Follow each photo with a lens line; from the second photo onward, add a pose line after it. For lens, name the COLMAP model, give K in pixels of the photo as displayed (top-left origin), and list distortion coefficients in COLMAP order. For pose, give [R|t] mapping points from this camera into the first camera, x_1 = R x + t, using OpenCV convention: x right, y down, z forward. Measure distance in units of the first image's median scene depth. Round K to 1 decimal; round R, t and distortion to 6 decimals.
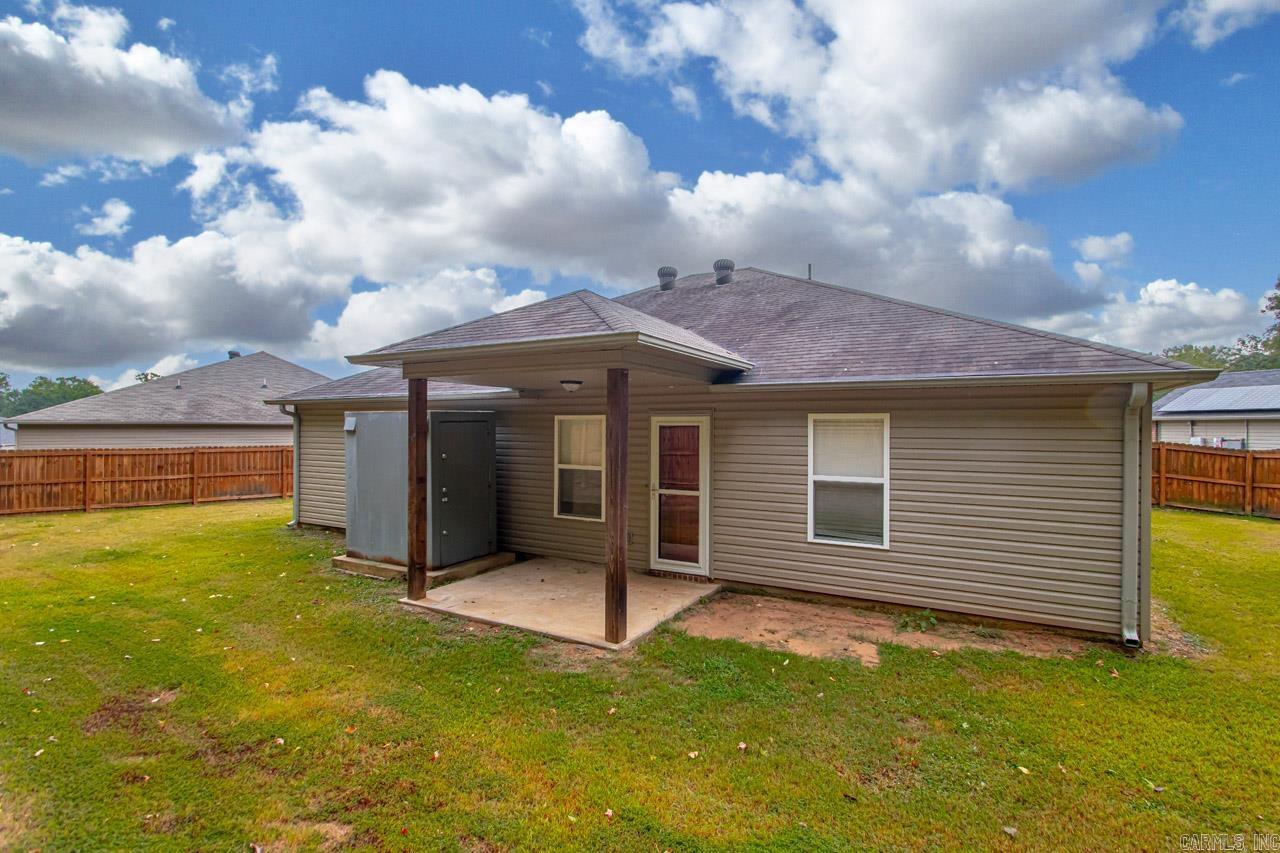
lens RADIAL K [[603.8, 0, 640.1], [0, 603.8, 430.7], [0, 0, 1]] dist [0.015728, -0.015055]
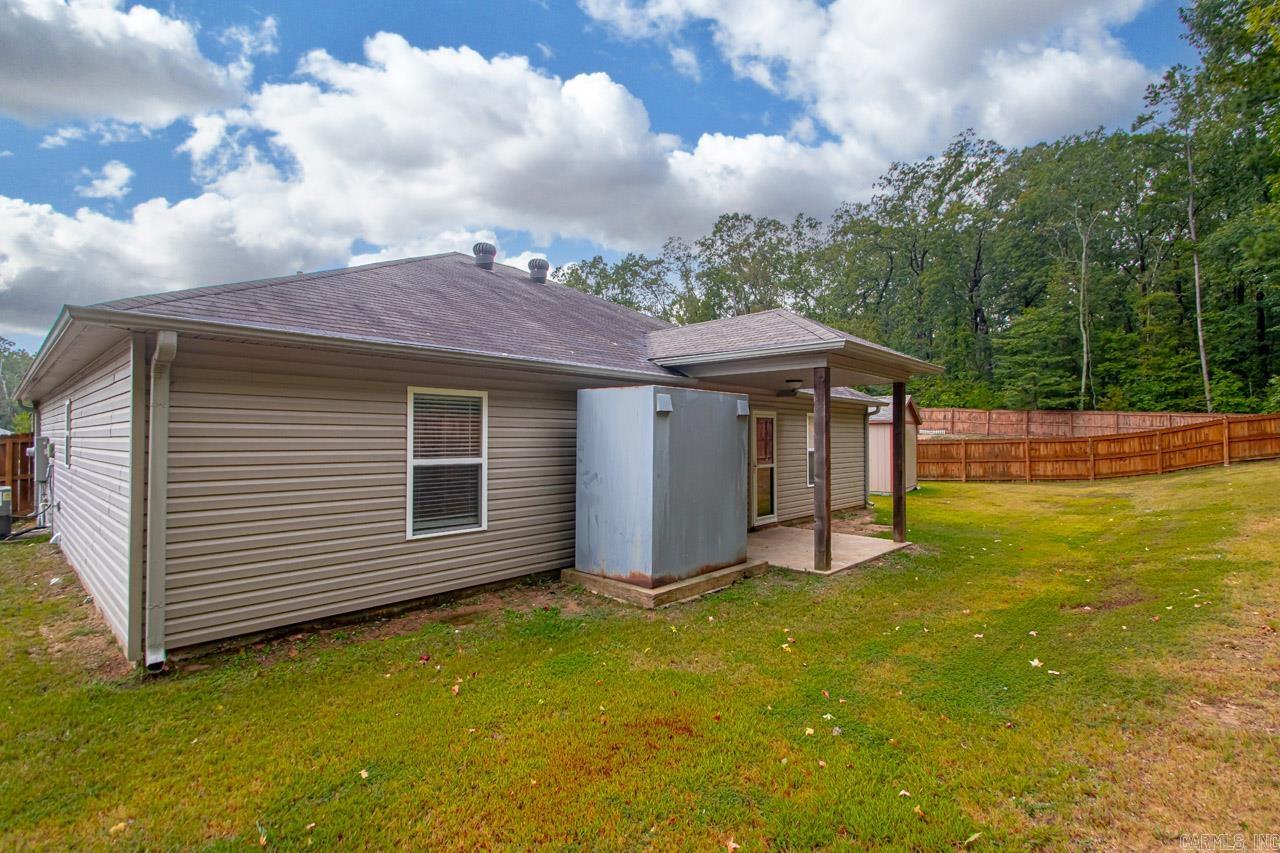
lens RADIAL K [[603.8, 0, 639.4], [0, 603.8, 432.9], [0, 0, 1]] dist [0.015728, -0.015055]
pose [[0.216532, 0.000797, 0.976275, -1.297842], [-0.001162, 0.999999, -0.000559, 0.027118], [-0.976275, -0.001013, 0.216533, 0.948124]]
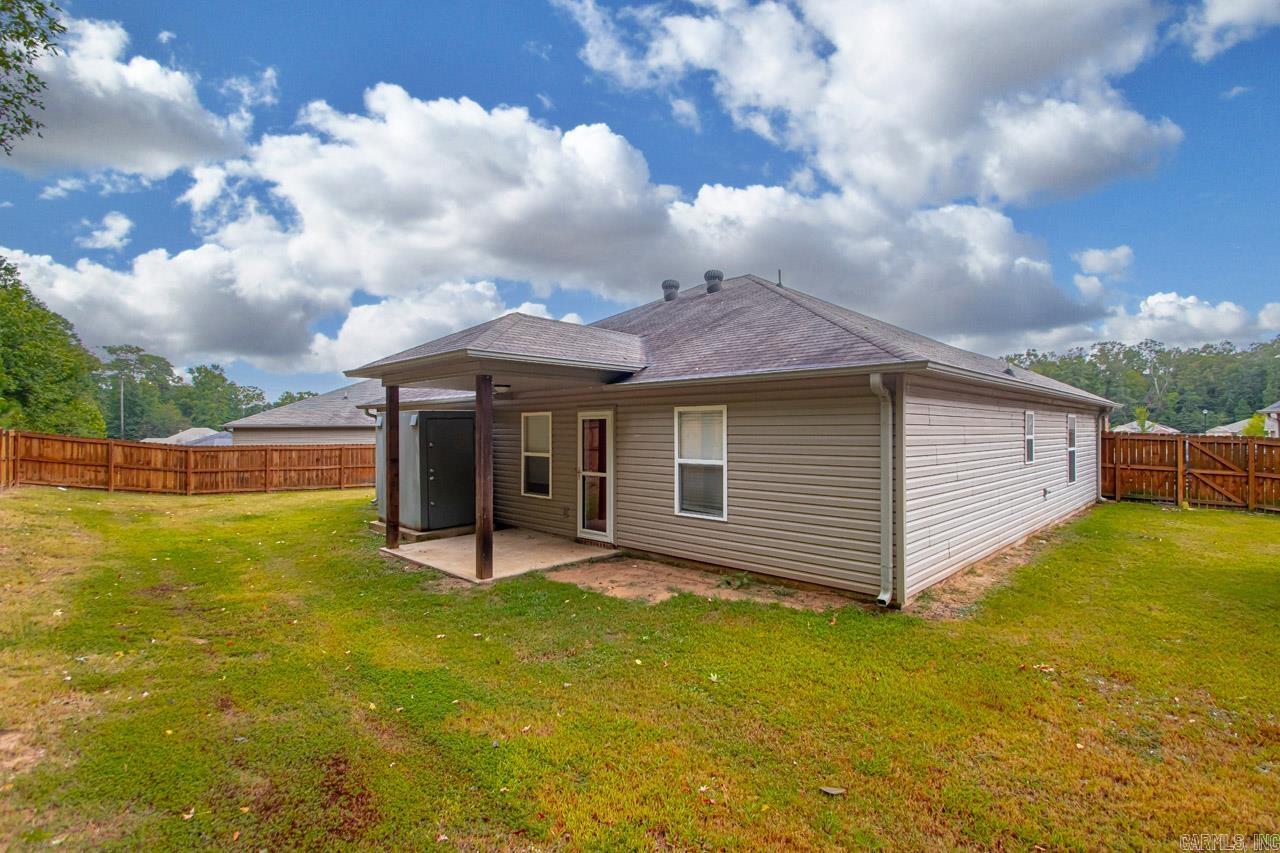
lens RADIAL K [[603.8, 0, 641.2], [0, 603.8, 431.3], [0, 0, 1]] dist [0.015728, -0.015055]
pose [[0.966435, -0.006097, -0.256839, 0.453019], [0.005128, 0.999977, -0.004441, 0.021055], [0.256860, 0.002975, 0.966444, -0.146218]]
